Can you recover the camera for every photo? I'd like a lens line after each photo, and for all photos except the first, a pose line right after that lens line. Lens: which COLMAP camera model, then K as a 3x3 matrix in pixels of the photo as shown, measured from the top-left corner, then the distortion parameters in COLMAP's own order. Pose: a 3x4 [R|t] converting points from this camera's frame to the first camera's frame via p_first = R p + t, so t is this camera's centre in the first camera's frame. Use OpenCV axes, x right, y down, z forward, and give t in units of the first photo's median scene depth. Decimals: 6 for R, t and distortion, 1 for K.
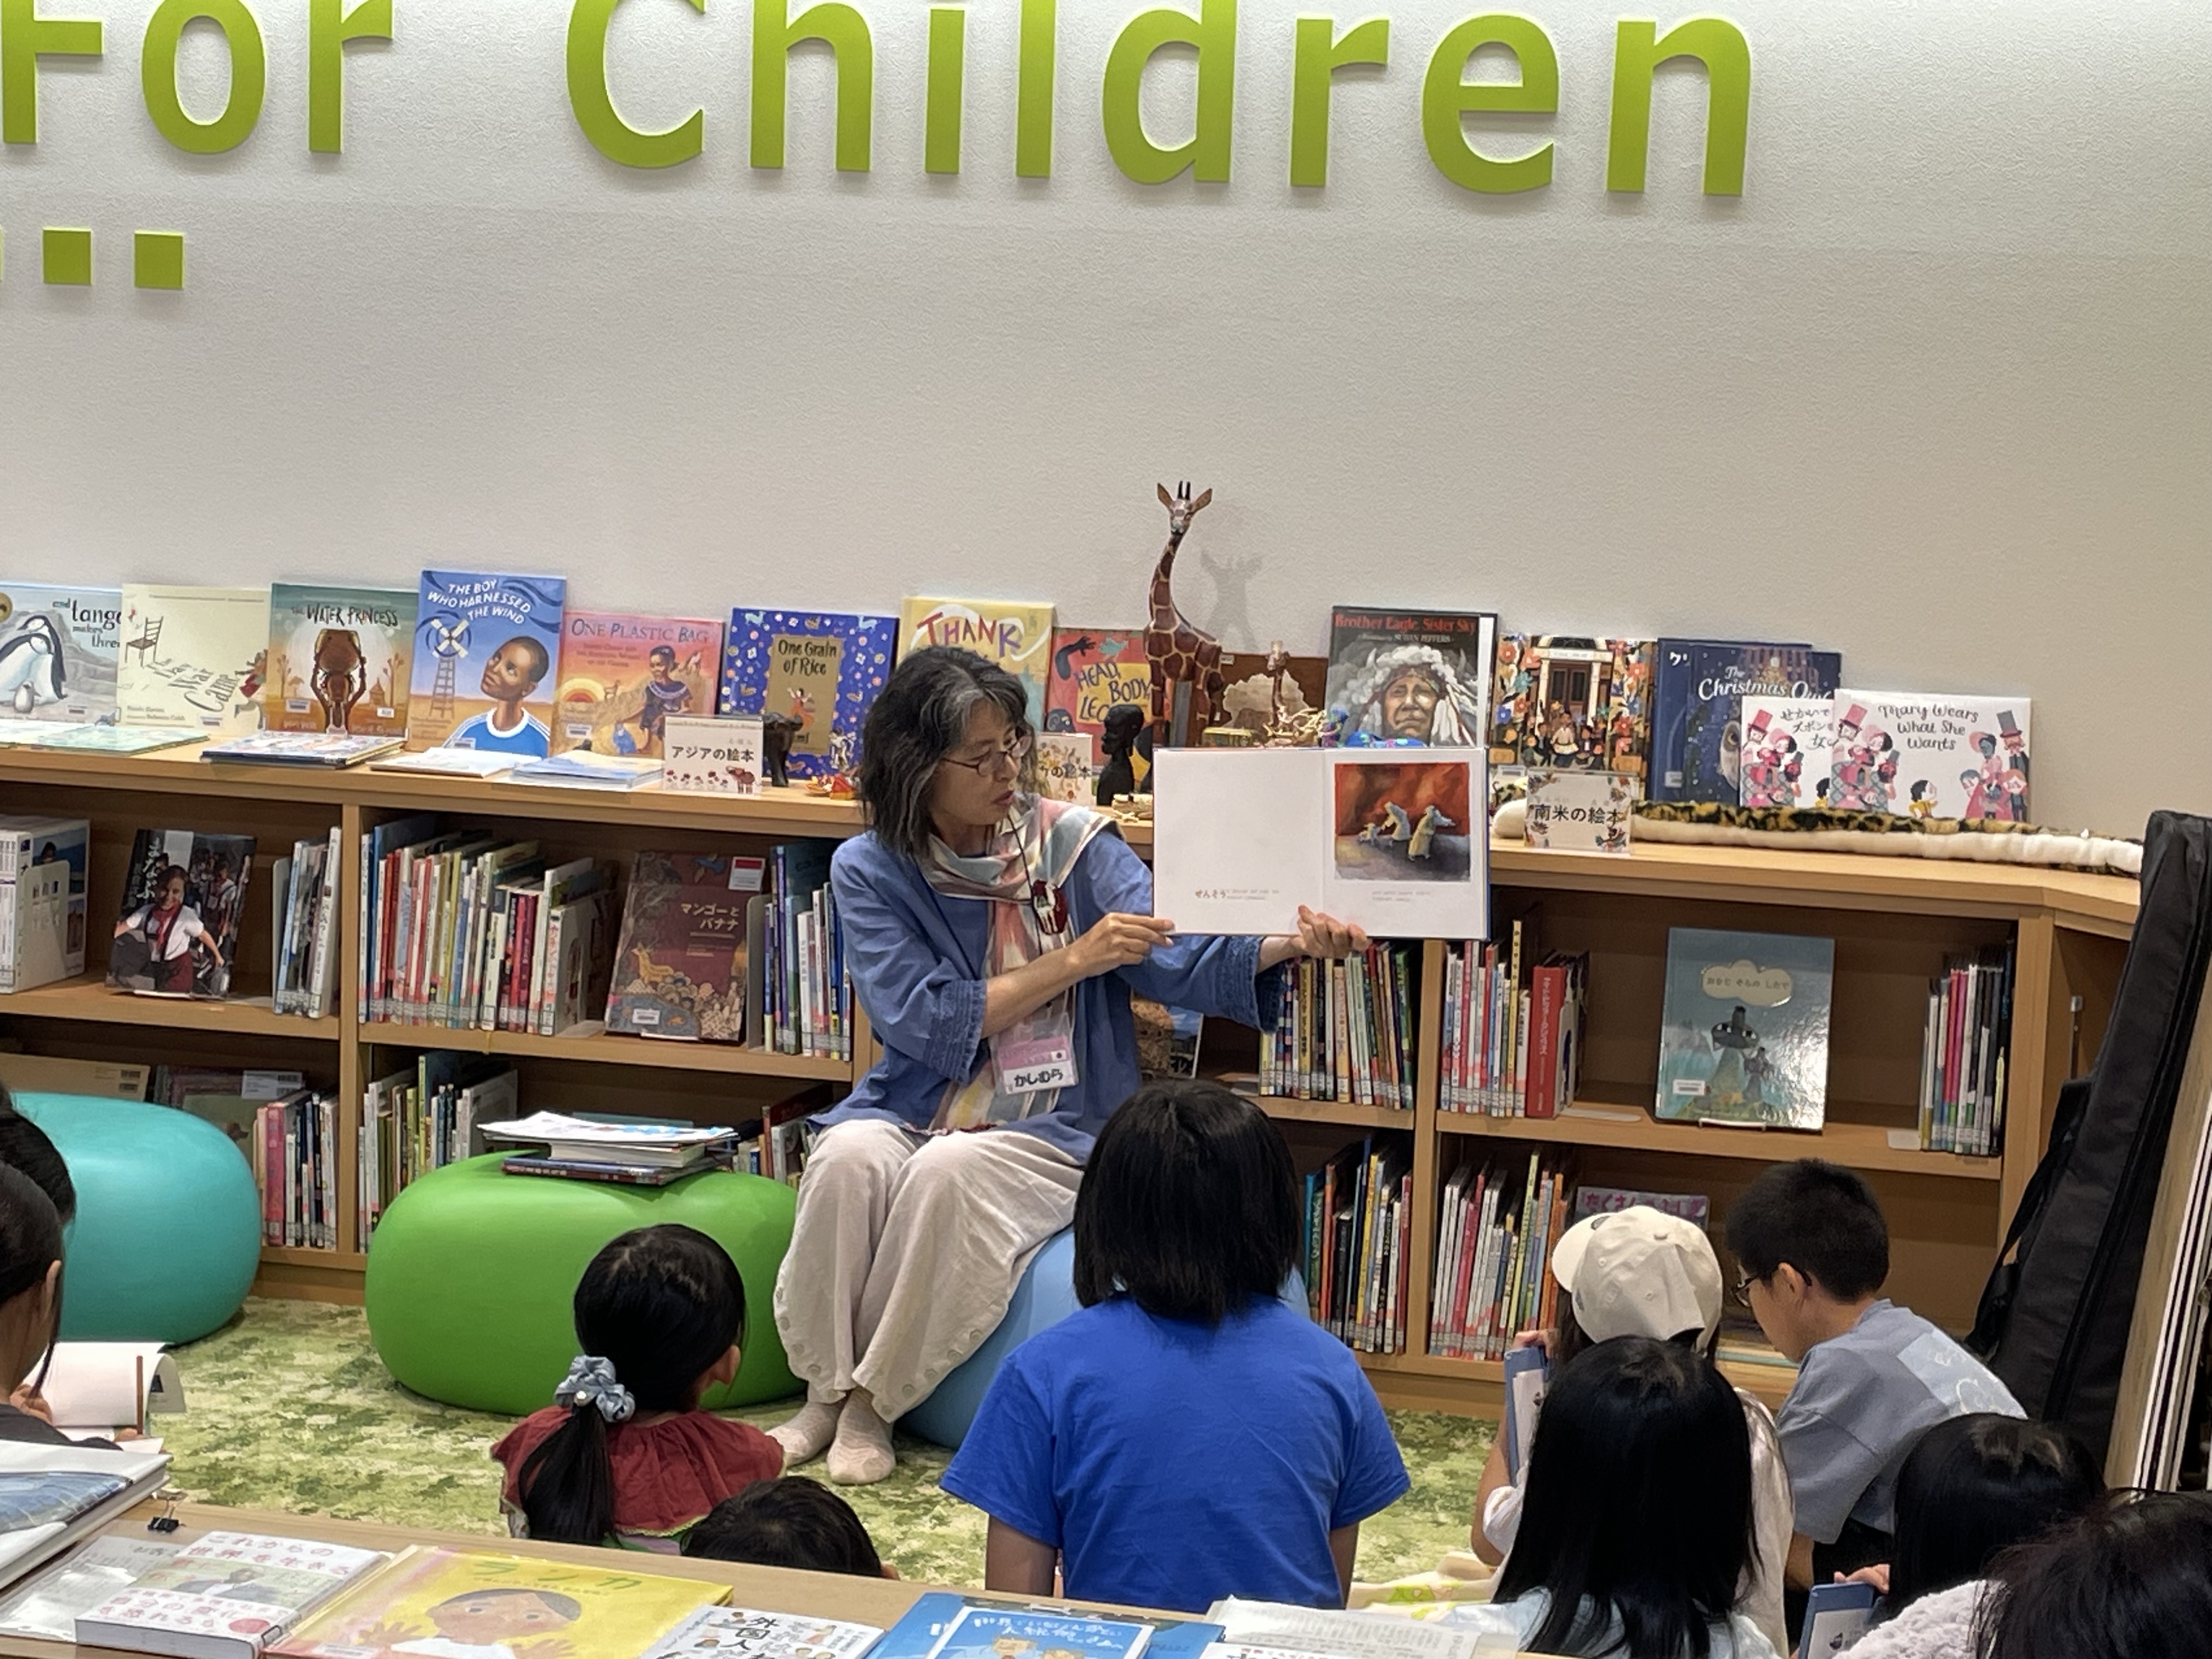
lens RADIAL K [[3874.9, 0, 1106.0], [0, 3874.9, 829.5], [0, 0, 1]] dist [0.111062, -0.300321]
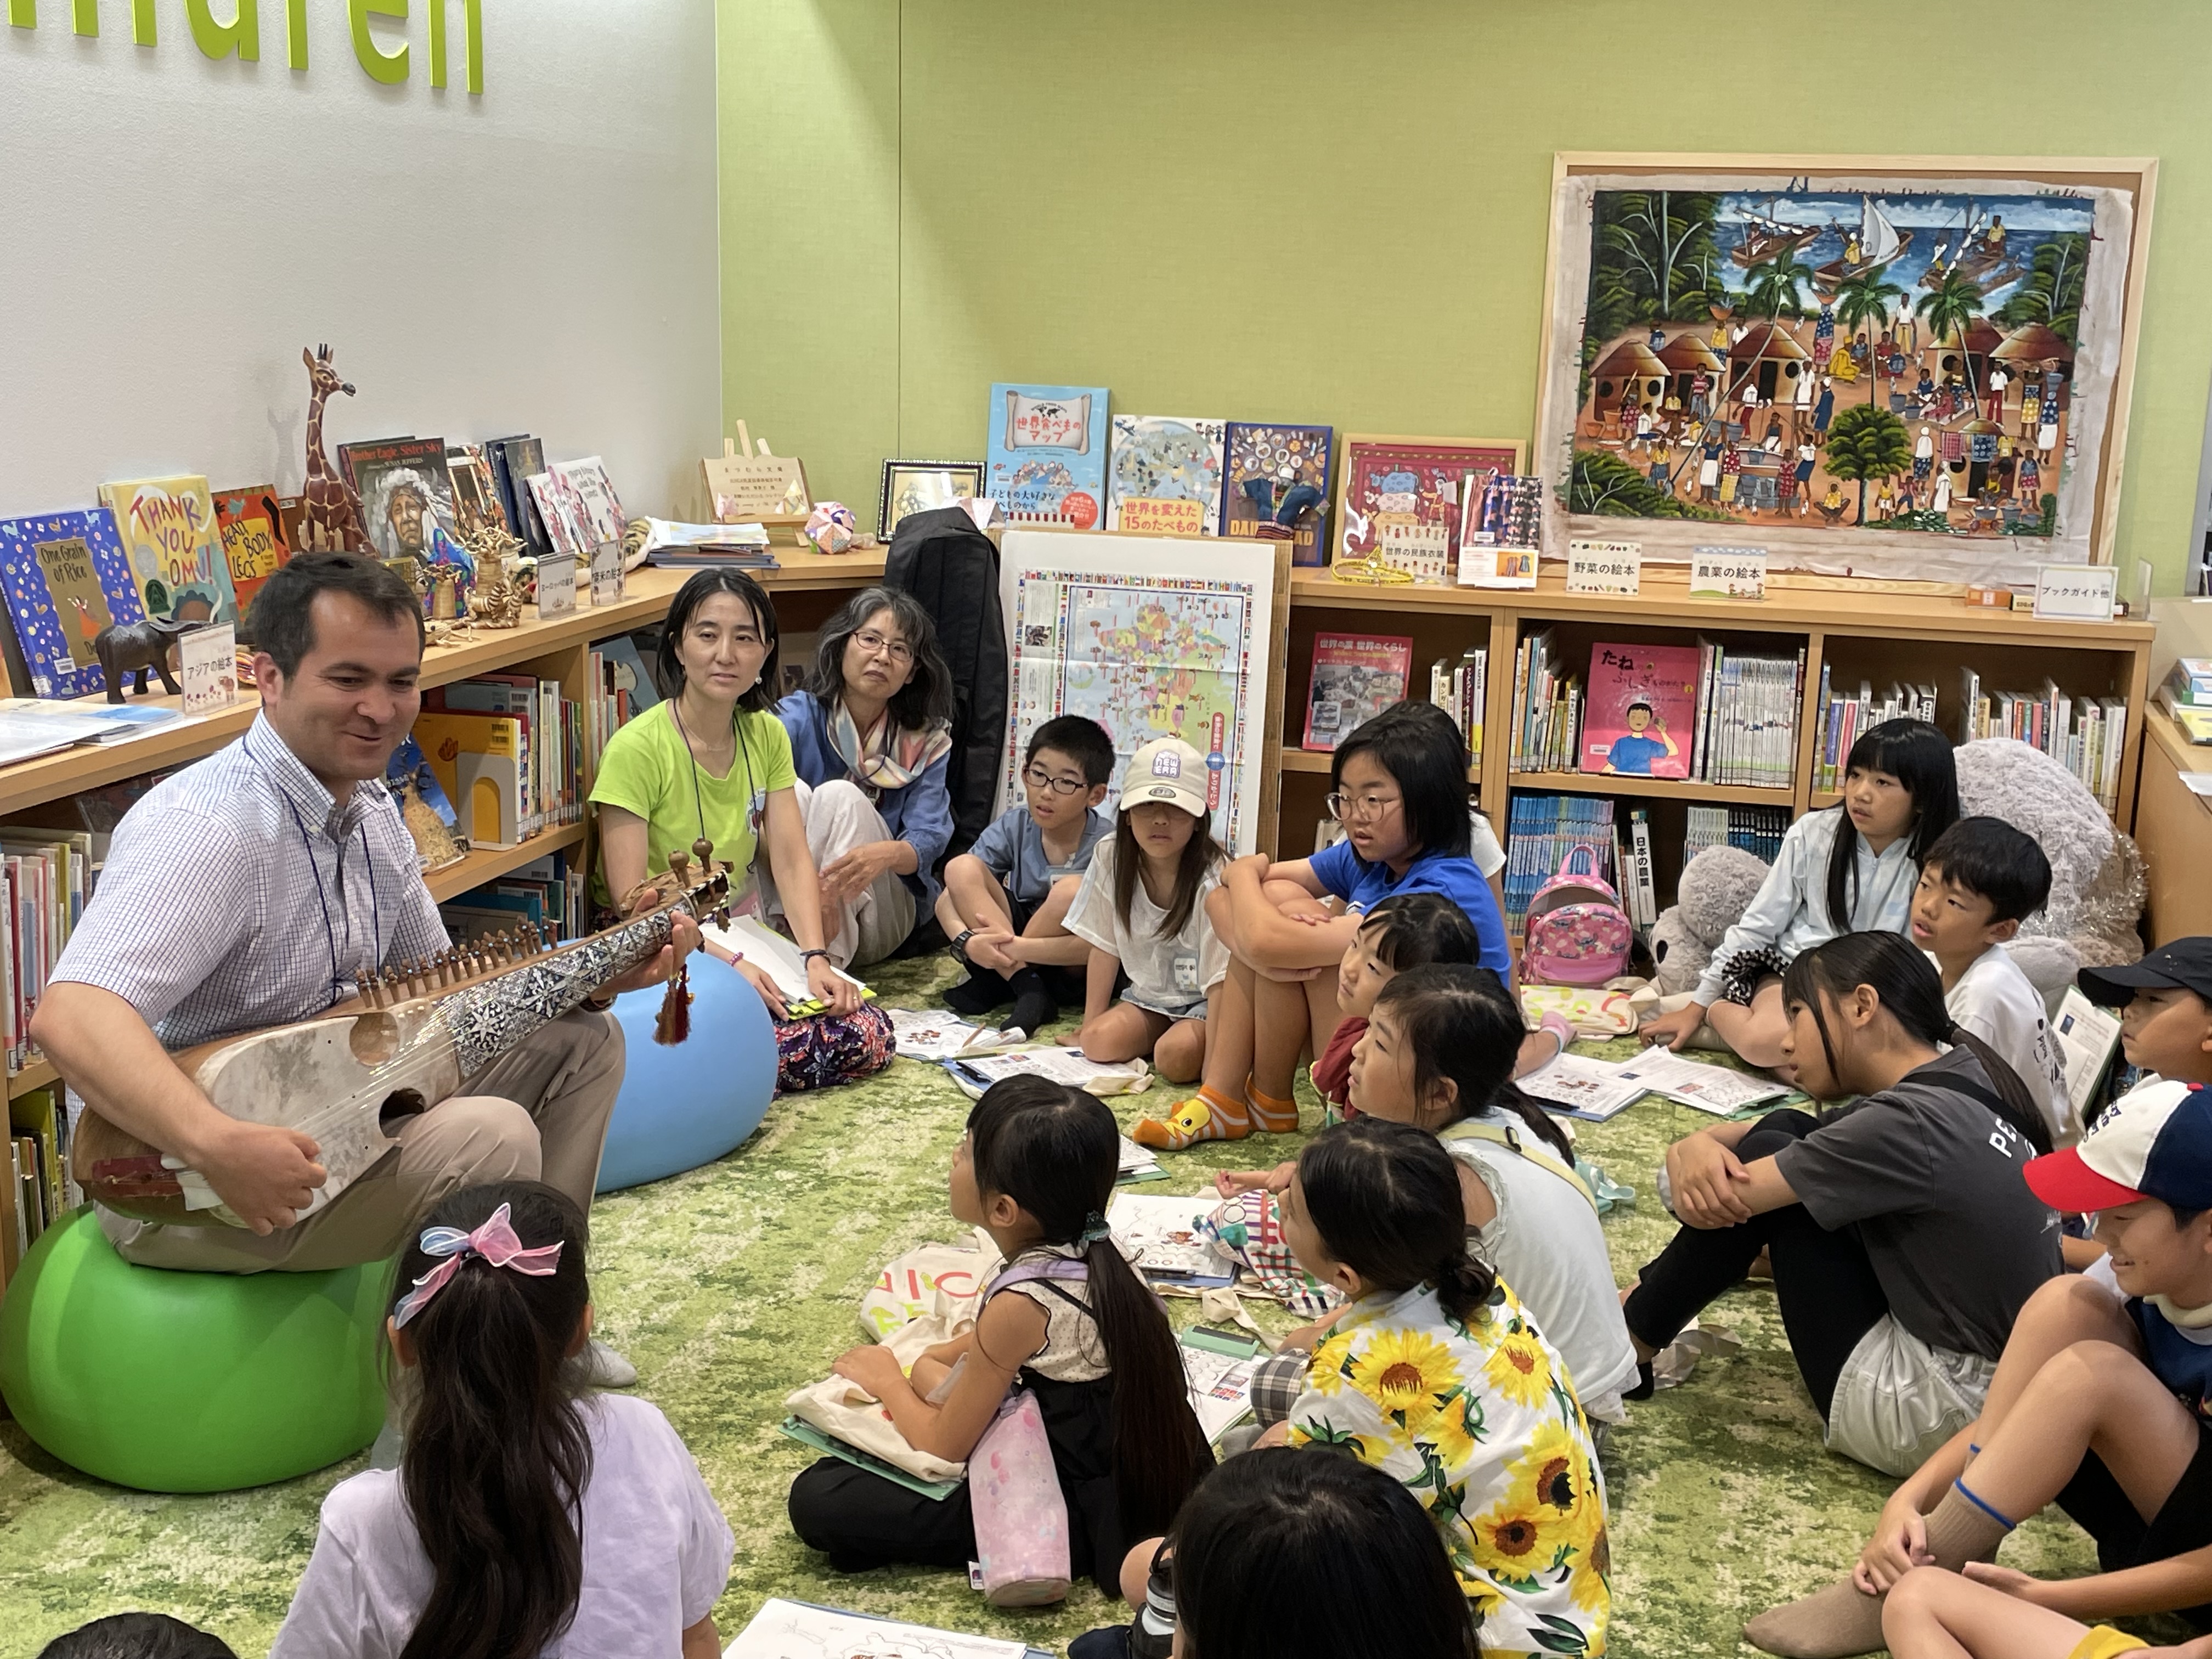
lens RADIAL K [[2592.5, 0, 1106.0], [0, 2592.5, 829.5], [0, 0, 1]] dist [0.071585, -0.007089]
pose [[-0.001259, -0.247028, 0.969008, -0.732759], [0.107542, 0.963355, 0.245727, -0.115084], [-0.994200, 0.104518, 0.025353, 0.771533]]
